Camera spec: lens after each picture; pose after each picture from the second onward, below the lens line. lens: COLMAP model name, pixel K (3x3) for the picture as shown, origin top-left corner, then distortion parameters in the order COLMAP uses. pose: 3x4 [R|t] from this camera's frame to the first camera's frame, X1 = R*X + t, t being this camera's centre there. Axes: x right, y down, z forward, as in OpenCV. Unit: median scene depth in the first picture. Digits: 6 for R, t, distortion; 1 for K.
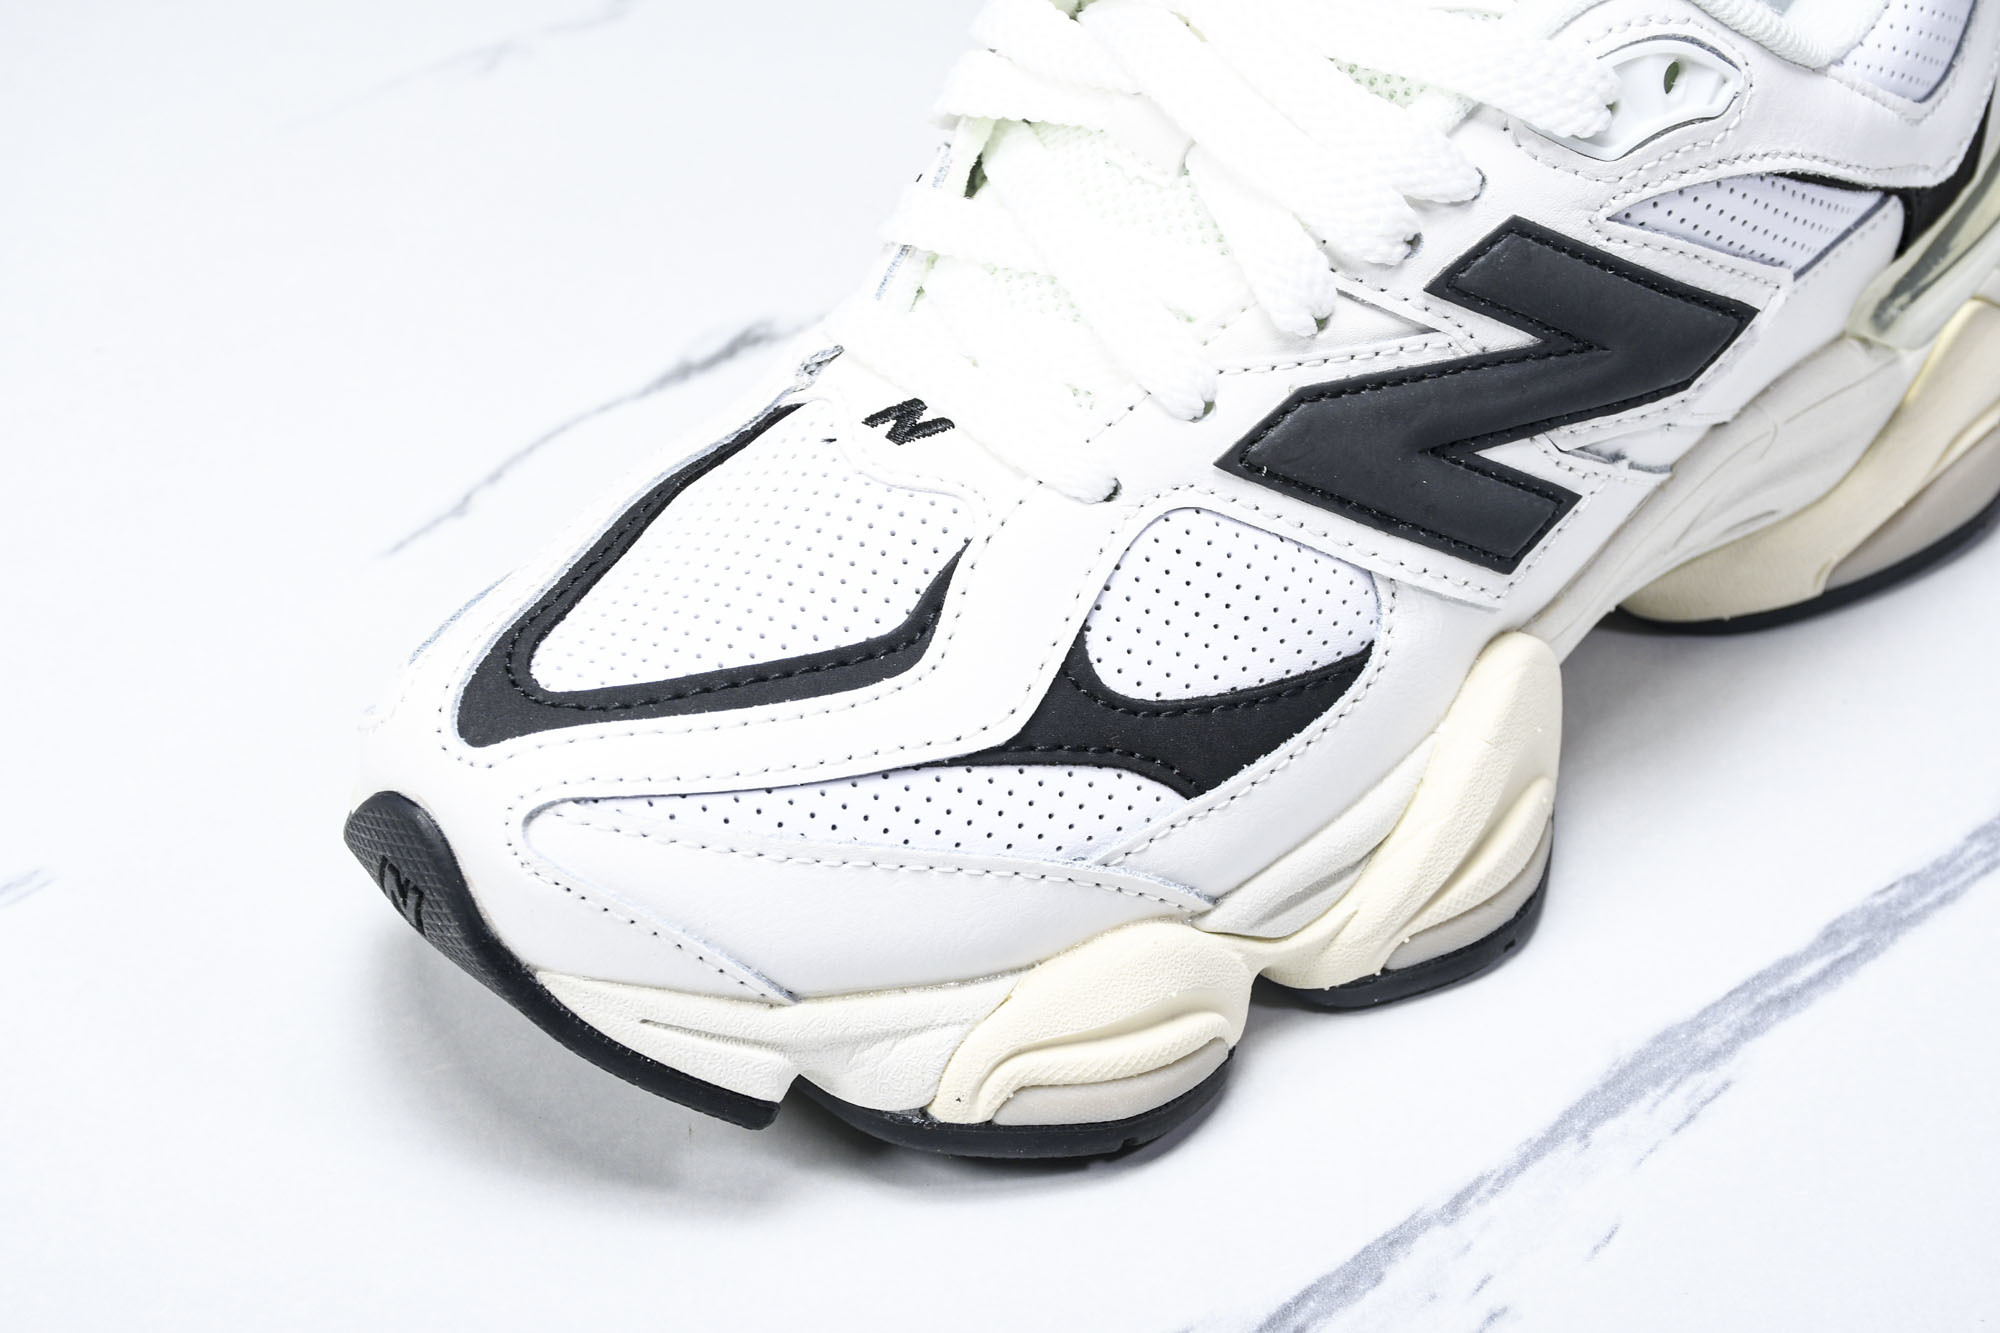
lens RADIAL K [[4553.5, 0, 1013.1], [0, 4553.5, 673.0], [0, 0, 1]] dist [0.422460, 0.000000]
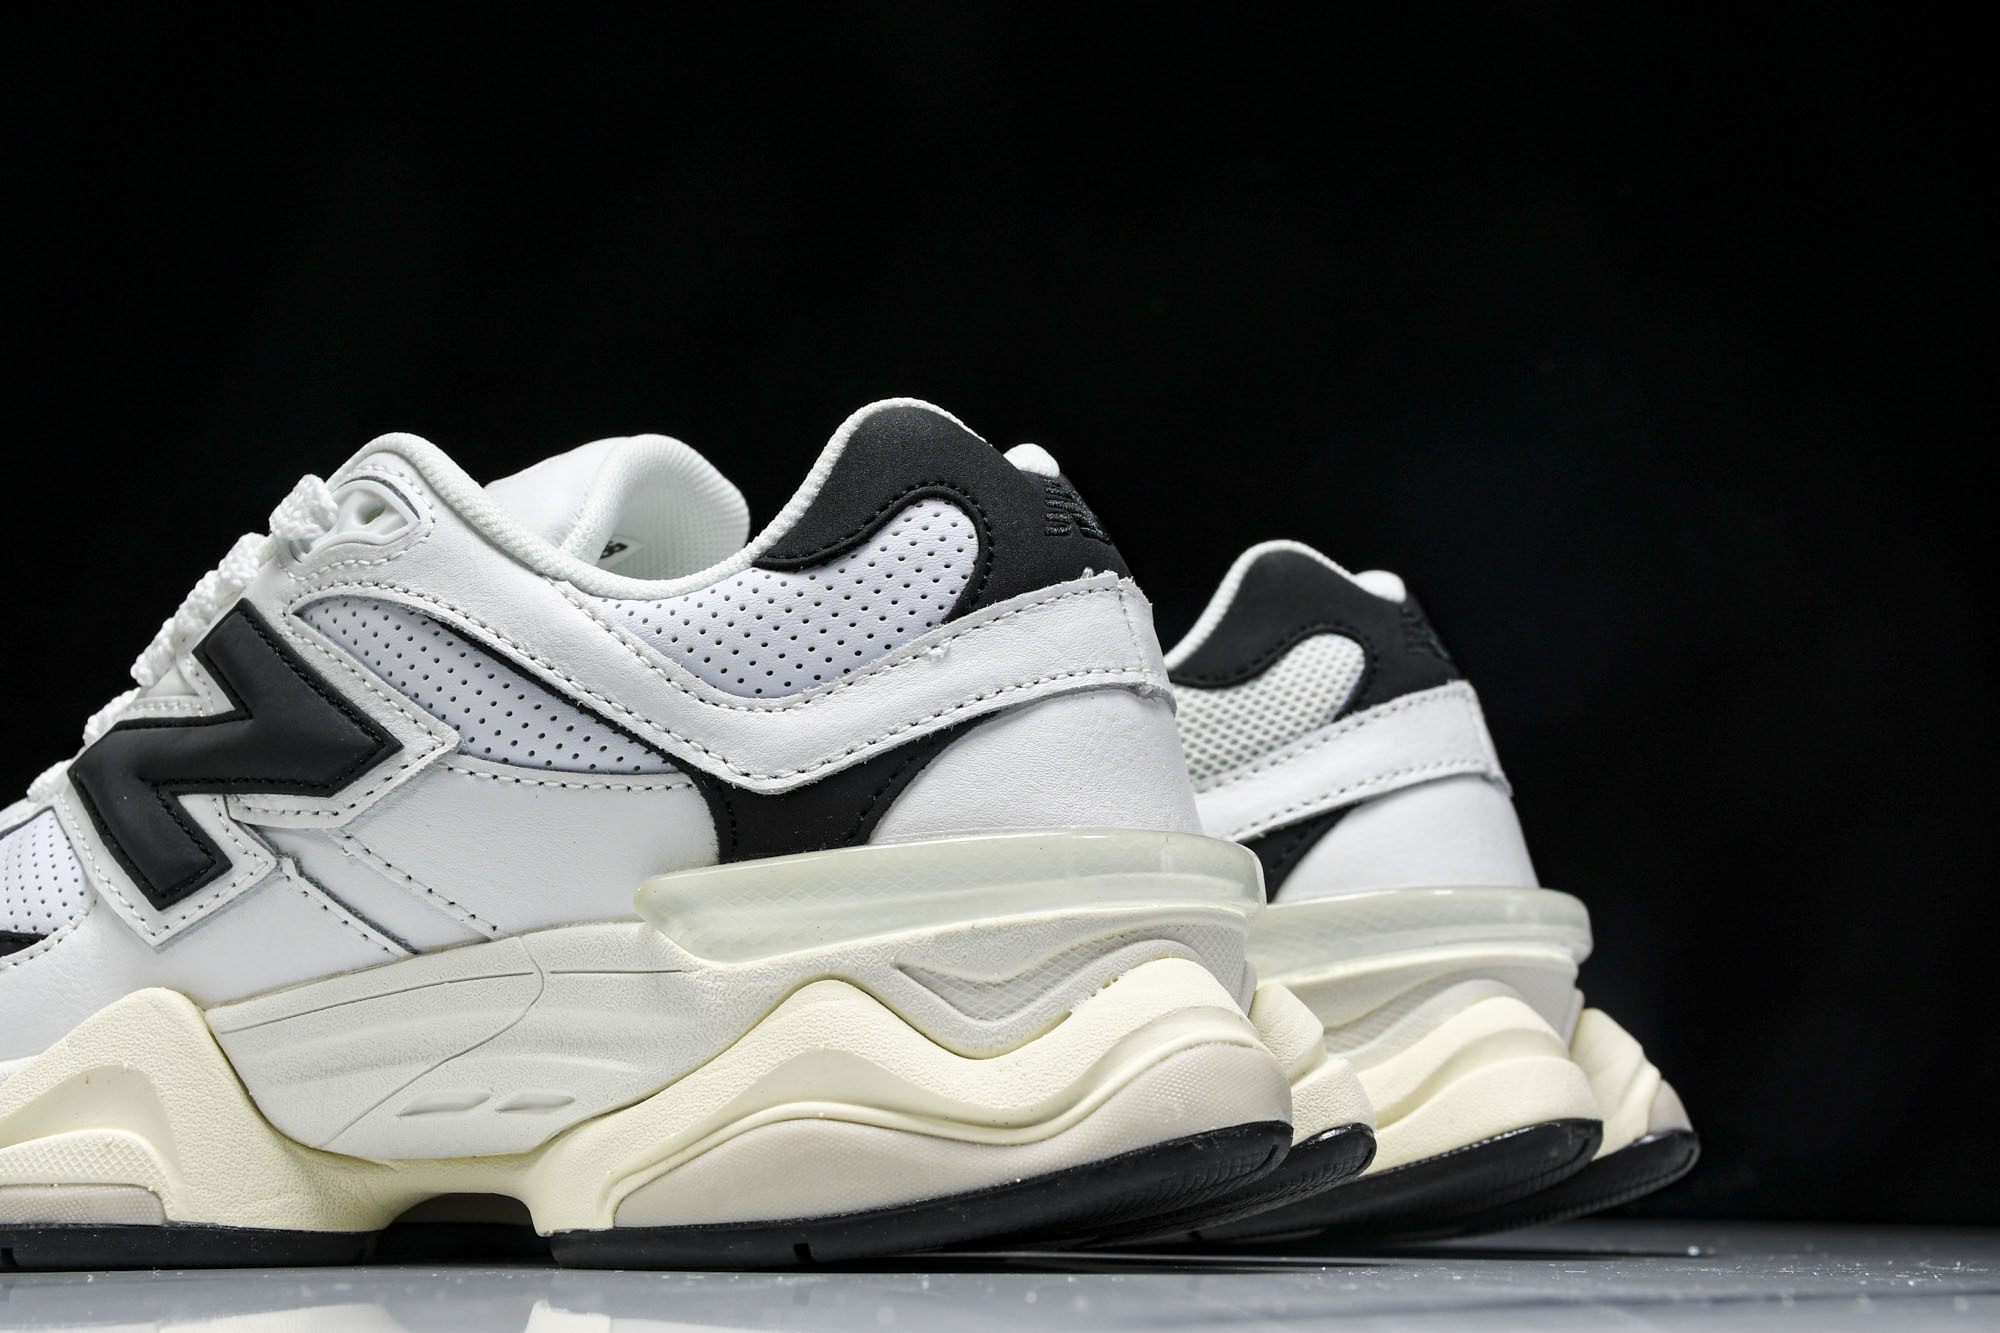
lens RADIAL K [[3046.5, 0, 1008.5], [0, 3046.5, 673.9], [0, 0, 1]] dist [0.109154, 0.000000]
pose [[0.354319, -0.174325, -0.918732, 0.925441], [-0.584252, 0.725841, -0.363048, 0.092562], [0.730142, 0.665406, 0.155329, 1.031426]]
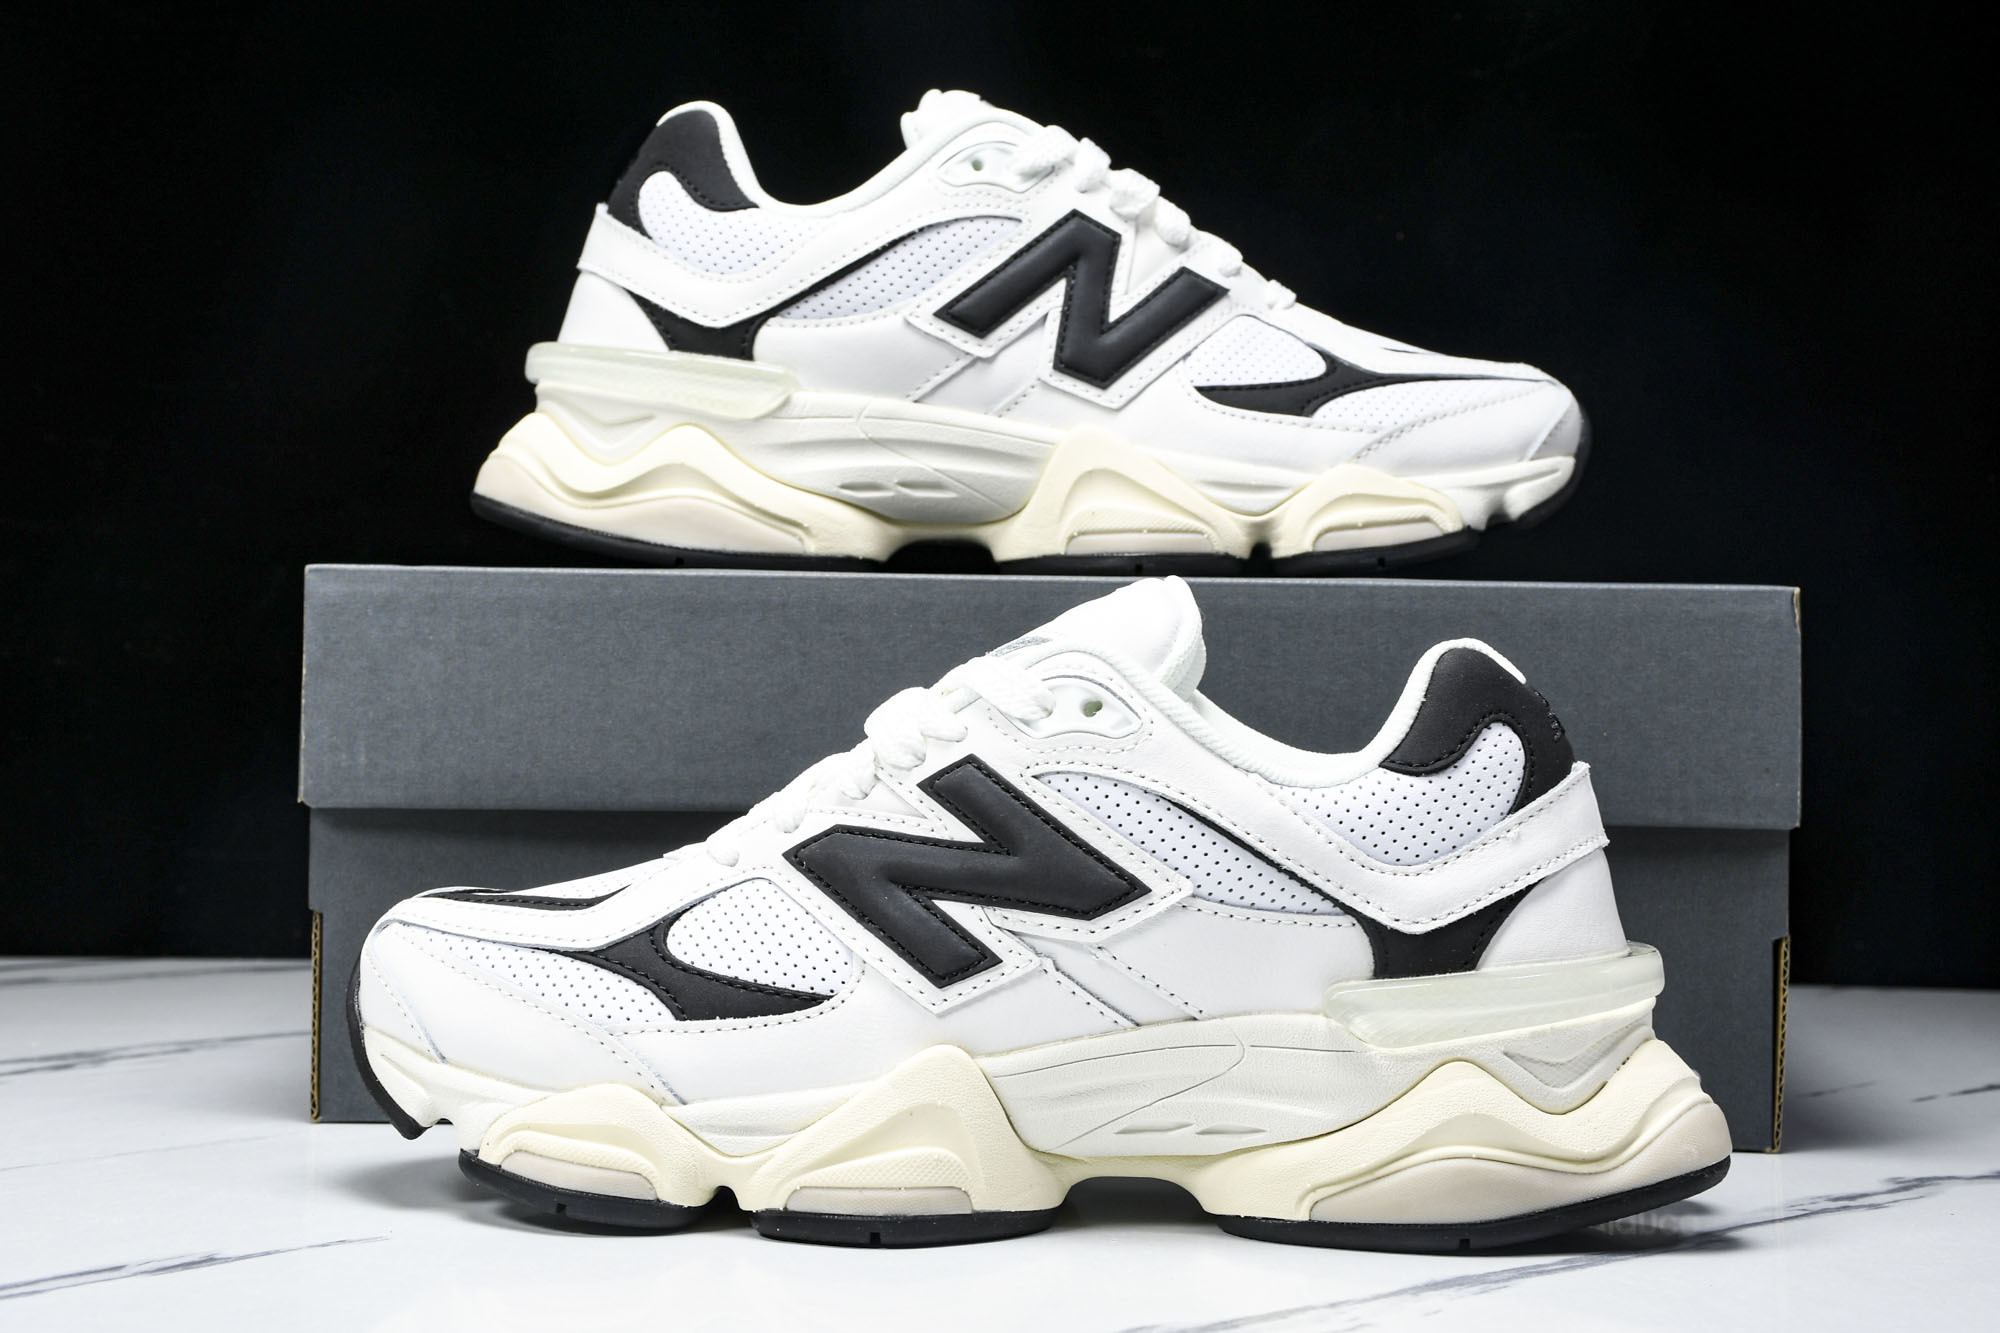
lens RADIAL K [[3687.6, 0, 1008.4], [0, 3687.6, 649.4], [0, 0, 1]] dist [0.211353, 0.000000]
pose [[0.663182, 0.011259, -0.748374, 1.124403], [-0.476198, 0.777753, -0.410288, 0.417398], [0.577430, 0.628469, 0.521153, 0.278198]]
